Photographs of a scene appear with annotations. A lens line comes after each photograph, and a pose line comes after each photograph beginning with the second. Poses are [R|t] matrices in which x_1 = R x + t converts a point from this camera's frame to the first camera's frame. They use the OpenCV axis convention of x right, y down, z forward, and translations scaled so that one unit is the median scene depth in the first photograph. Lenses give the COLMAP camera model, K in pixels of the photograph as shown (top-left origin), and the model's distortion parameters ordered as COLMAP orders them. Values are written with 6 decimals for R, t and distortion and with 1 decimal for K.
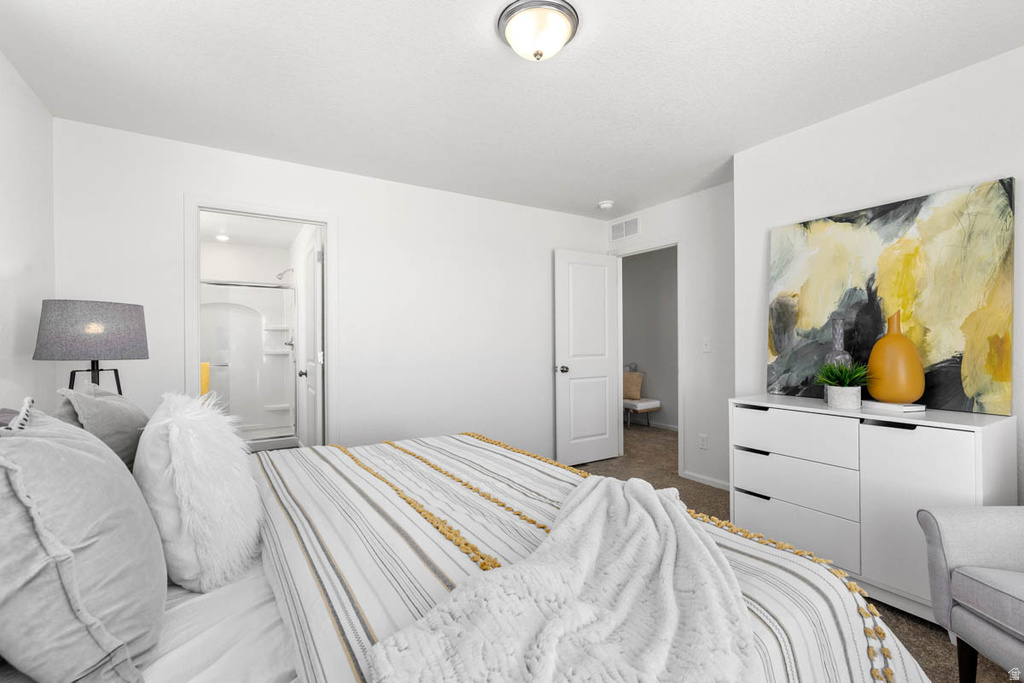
lens RADIAL K [[443.5, 0, 512.0], [0, 443.5, 341.5], [0, 0, 1]] dist [0.000078, -0.000069]
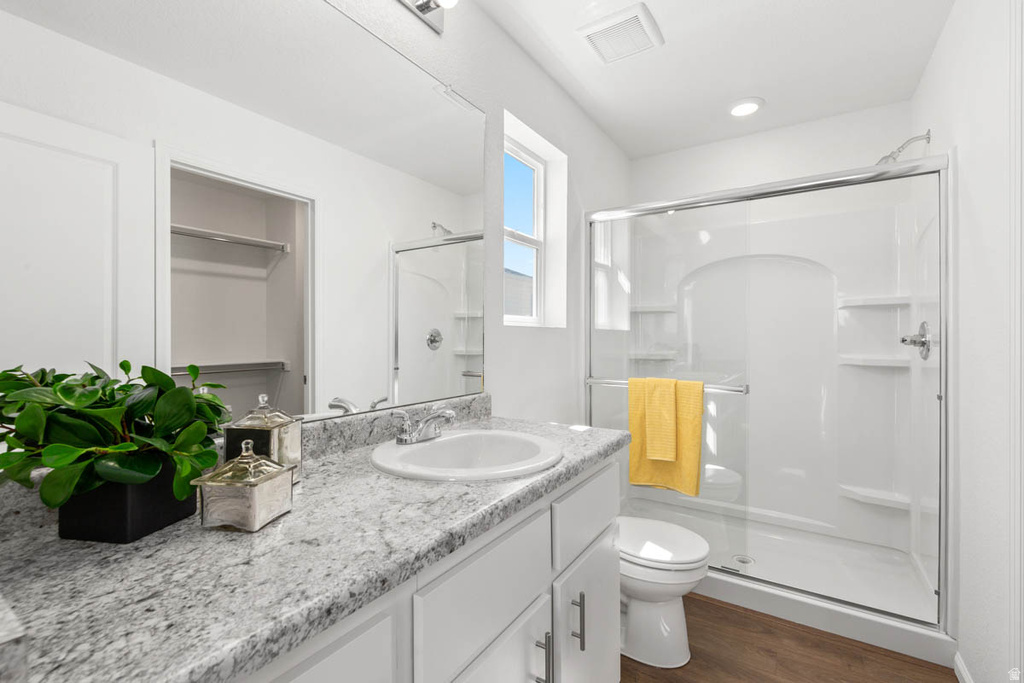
lens RADIAL K [[443.5, 0, 512.0], [0, 443.5, 341.5], [0, 0, 1]] dist [0.000078, -0.000069]
pose [[0.423644, 0.008542, -0.905789, -0.305323], [-0.003182, 0.999963, 0.007942, 0.003745], [0.905823, -0.000482, 0.423656, 0.532971]]
